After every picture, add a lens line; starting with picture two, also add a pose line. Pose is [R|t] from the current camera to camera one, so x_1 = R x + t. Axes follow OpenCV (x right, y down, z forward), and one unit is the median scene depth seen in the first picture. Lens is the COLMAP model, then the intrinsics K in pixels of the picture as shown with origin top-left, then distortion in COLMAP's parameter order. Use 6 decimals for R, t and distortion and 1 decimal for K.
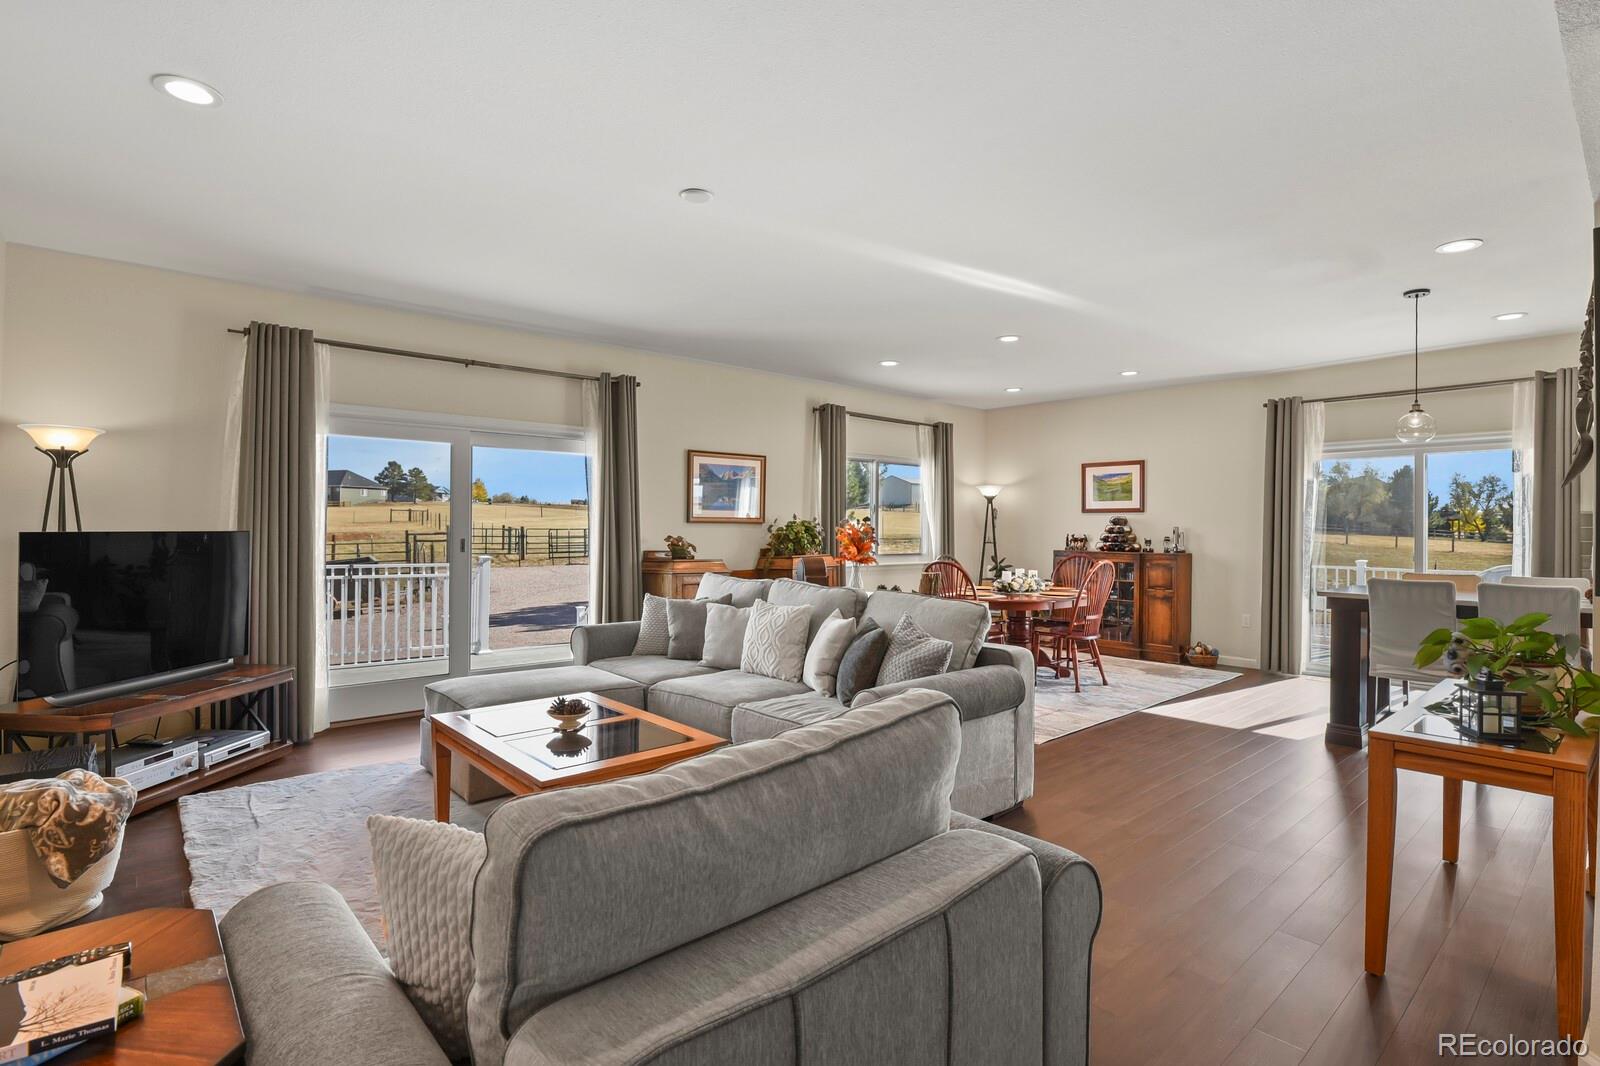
lens RADIAL K [[775.3, 0, 809.3], [0, 775.3, 531.1], [0, 0, 1]] dist [-0.008143, -0.005279]
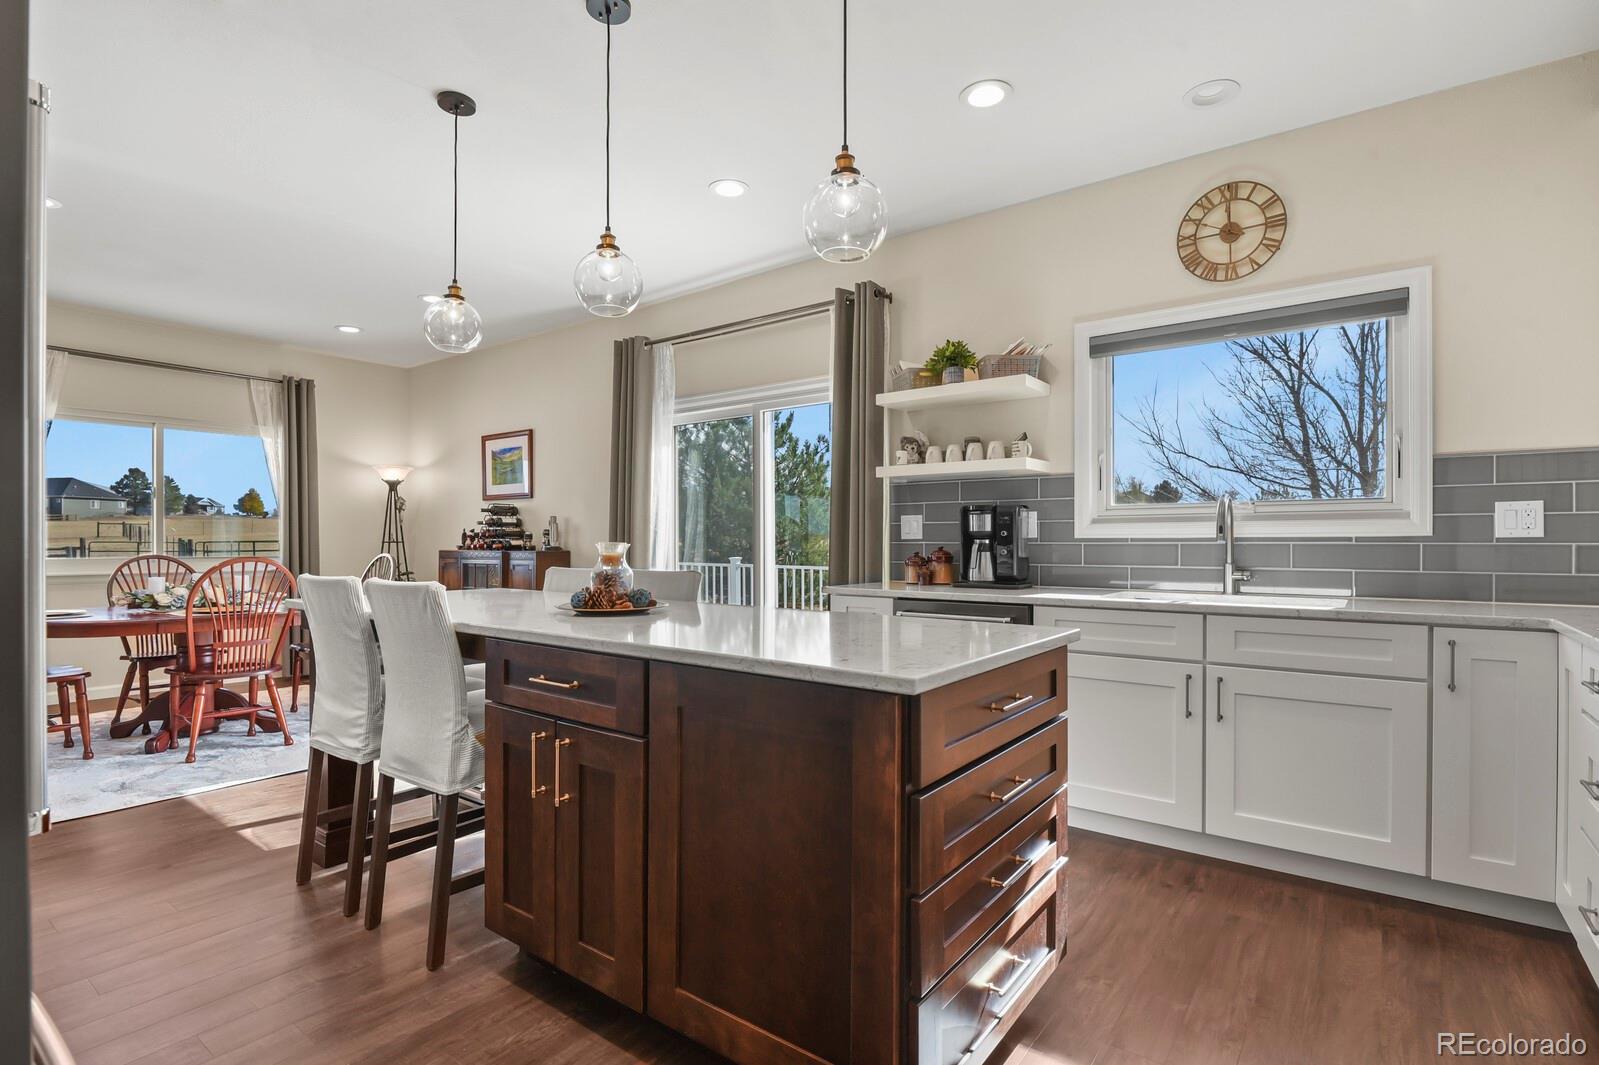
lens RADIAL K [[774.8, 0, 807.8], [0, 774.8, 545.3], [0, 0, 1]] dist [-0.008143, -0.005279]
pose [[0.980090, -0.008241, 0.198380, 0.540705], [0.008171, 0.999966, 0.001173, 0.022911], [-0.198383, 0.000471, 0.980124, 0.203612]]
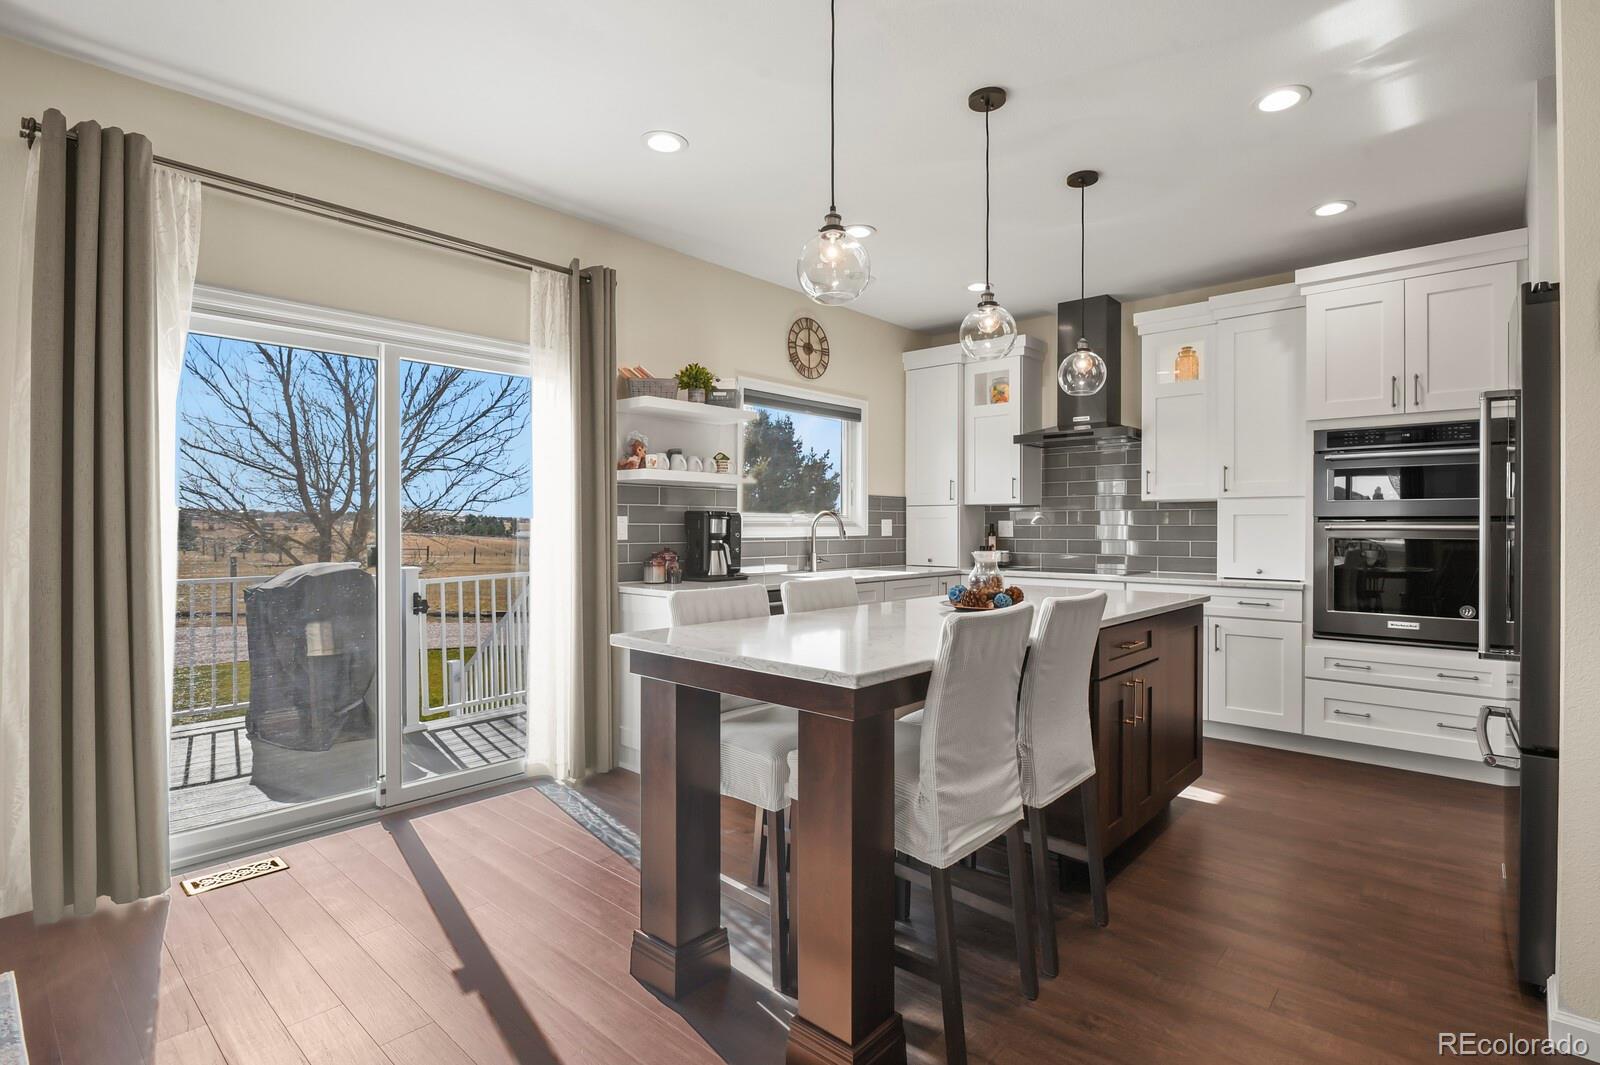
lens RADIAL K [[775.3, 0, 807.6], [0, 775.3, 527.1], [0, 0, 1]] dist [-0.008143, -0.005279]
pose [[-0.109857, -0.009555, 0.993901, 0.197323], [0.001265, 0.999952, 0.009753, 0.007008], [-0.993947, 0.002328, -0.109840, 0.613450]]
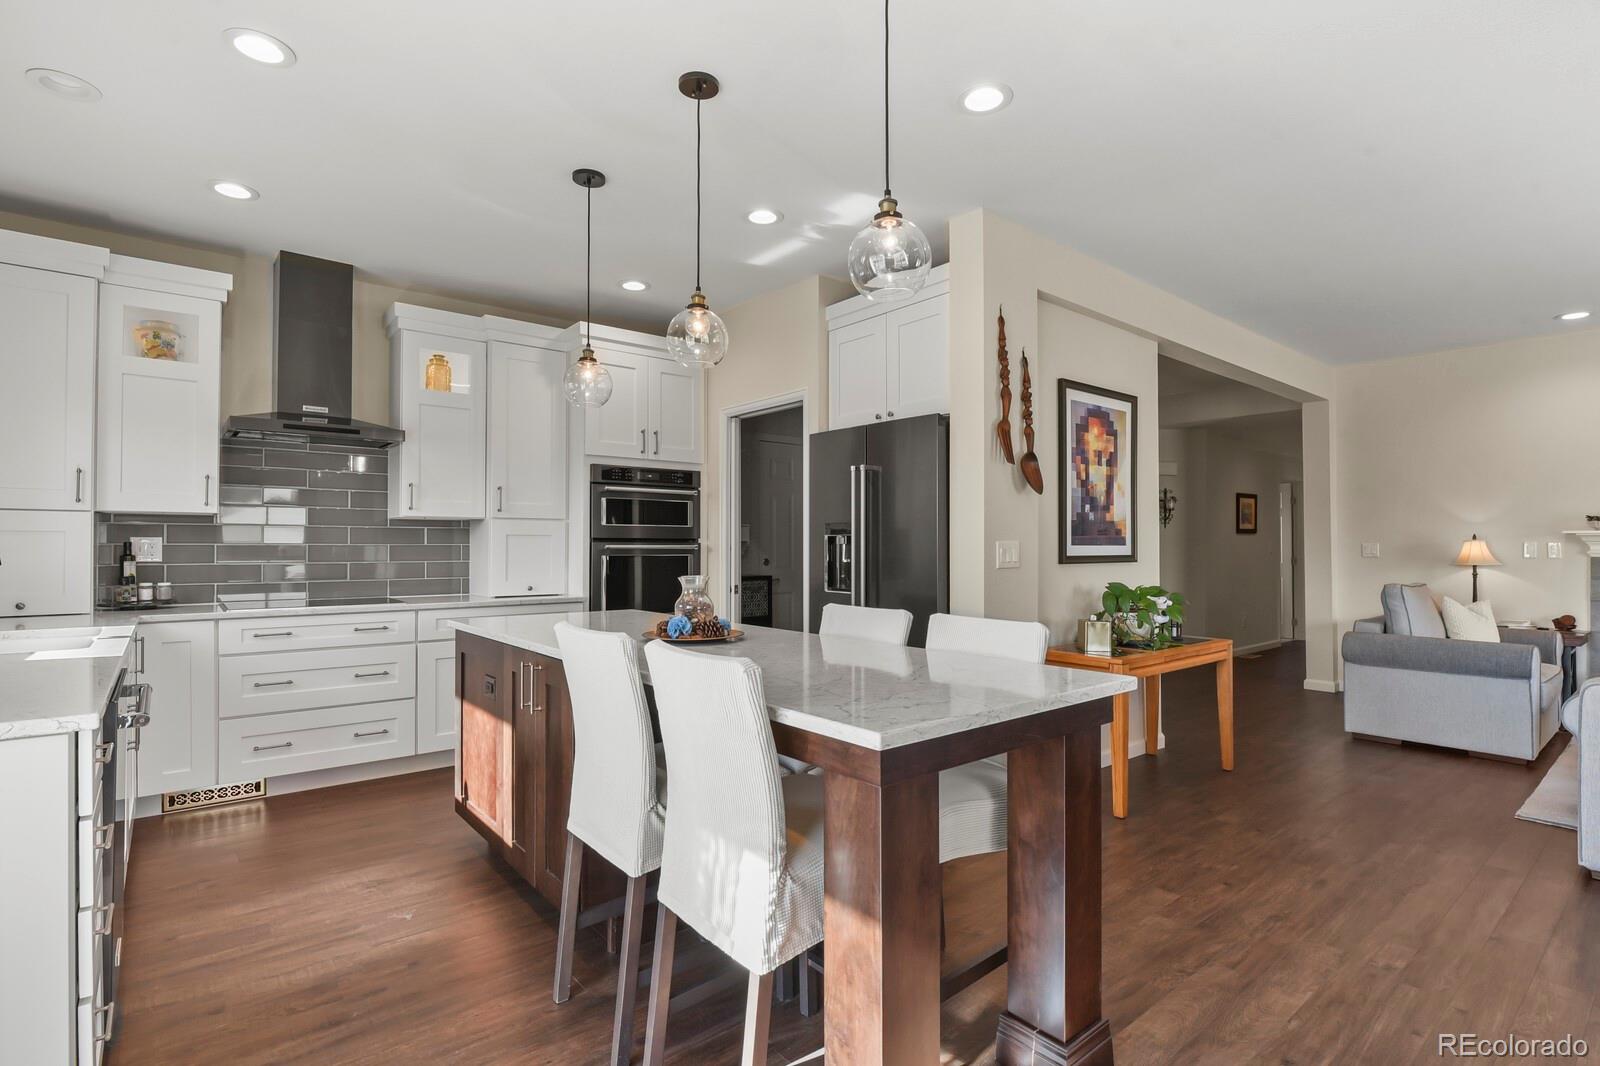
lens RADIAL K [[775.3, 0, 801.5], [0, 775.3, 531.3], [0, 0, 1]] dist [-0.008143, -0.005279]
pose [[-0.998802, -0.010627, 0.047762, 0.468625], [-0.011095, 0.999893, -0.009549, 0.004591], [-0.047655, -0.010068, -0.998813, 0.804135]]
